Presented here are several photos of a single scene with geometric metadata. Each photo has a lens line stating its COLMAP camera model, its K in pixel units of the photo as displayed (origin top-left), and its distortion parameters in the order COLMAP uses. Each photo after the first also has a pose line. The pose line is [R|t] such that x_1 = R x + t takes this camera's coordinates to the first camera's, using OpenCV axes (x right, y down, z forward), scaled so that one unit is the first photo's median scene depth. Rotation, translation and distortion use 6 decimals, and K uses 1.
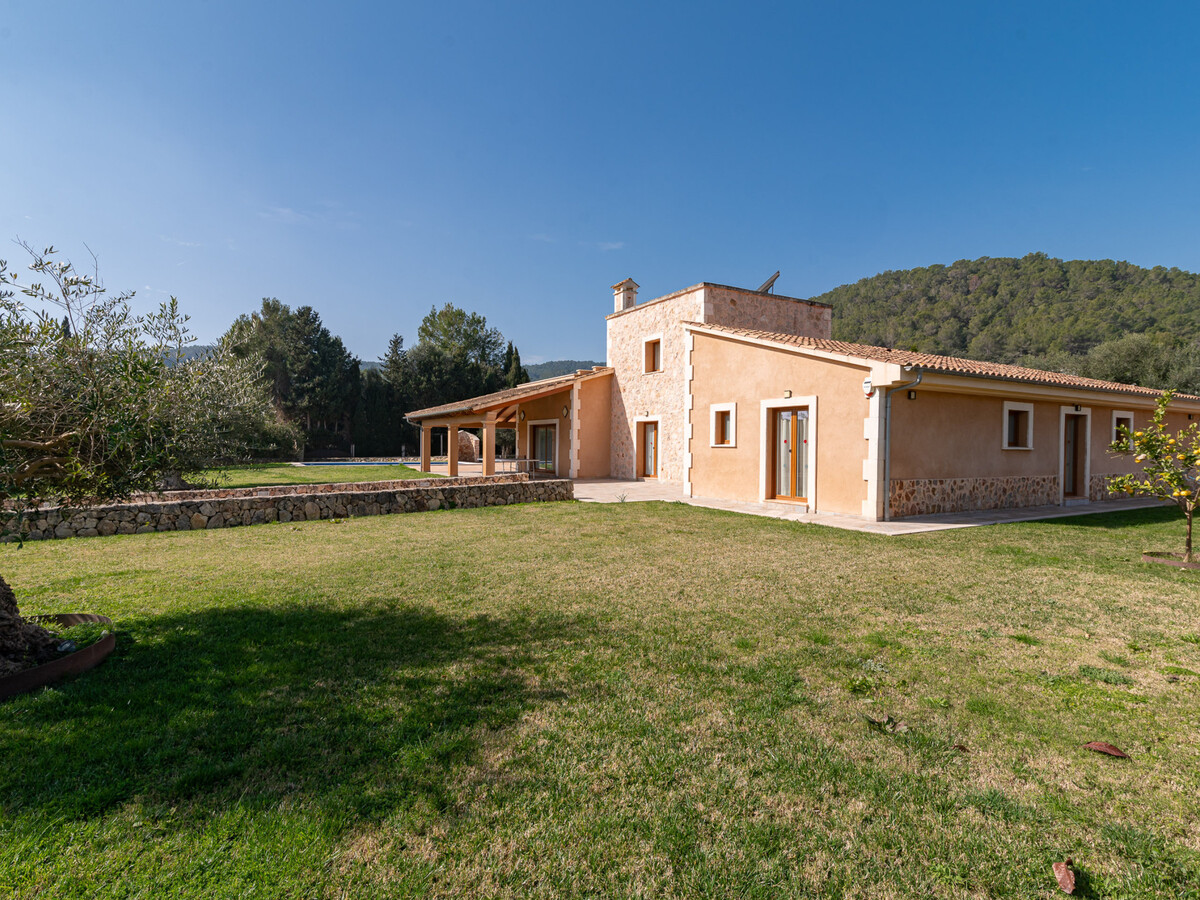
lens RADIAL K [[605.6, 0, 600.0], [0, 605.6, 450.0], [0, 0, 1]] dist [0.014410, -0.000611]
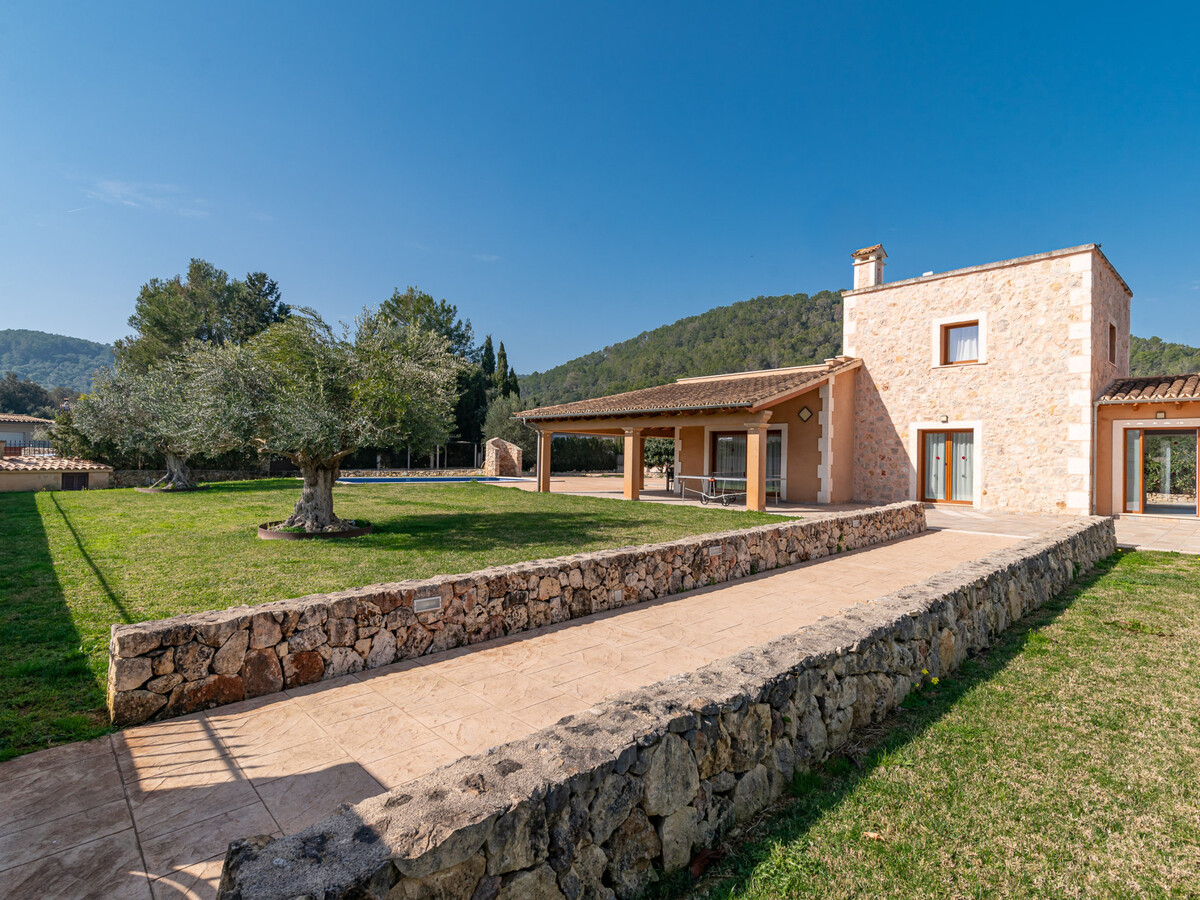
lens RADIAL K [[611.7, 0, 600.0], [0, 611.7, 450.0], [0, 0, 1]] dist [0.016676, -0.000926]
pose [[0.976651, 0.014322, 0.214353, -0.197040], [-0.010047, 0.999729, -0.021022, -0.000261], [-0.214595, 0.018378, 0.976530, 0.133036]]
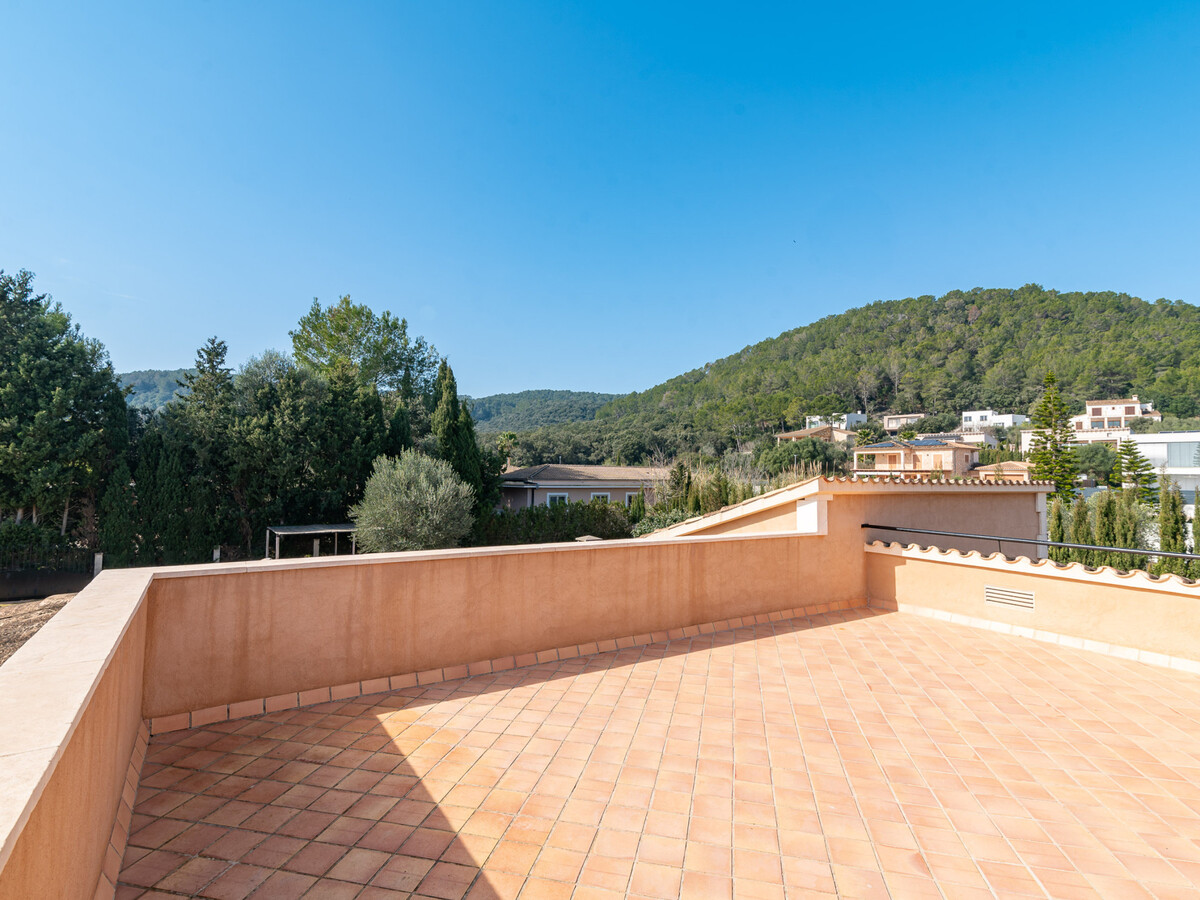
lens RADIAL K [[611.7, 0, 600.0], [0, 611.7, 450.0], [0, 0, 1]] dist [0.016676, -0.000926]
pose [[0.999232, 0.006771, 0.038595, -0.015868], [-0.004861, 0.998769, -0.049370, -0.063375], [-0.038882, 0.049144, 0.998035, 0.422960]]
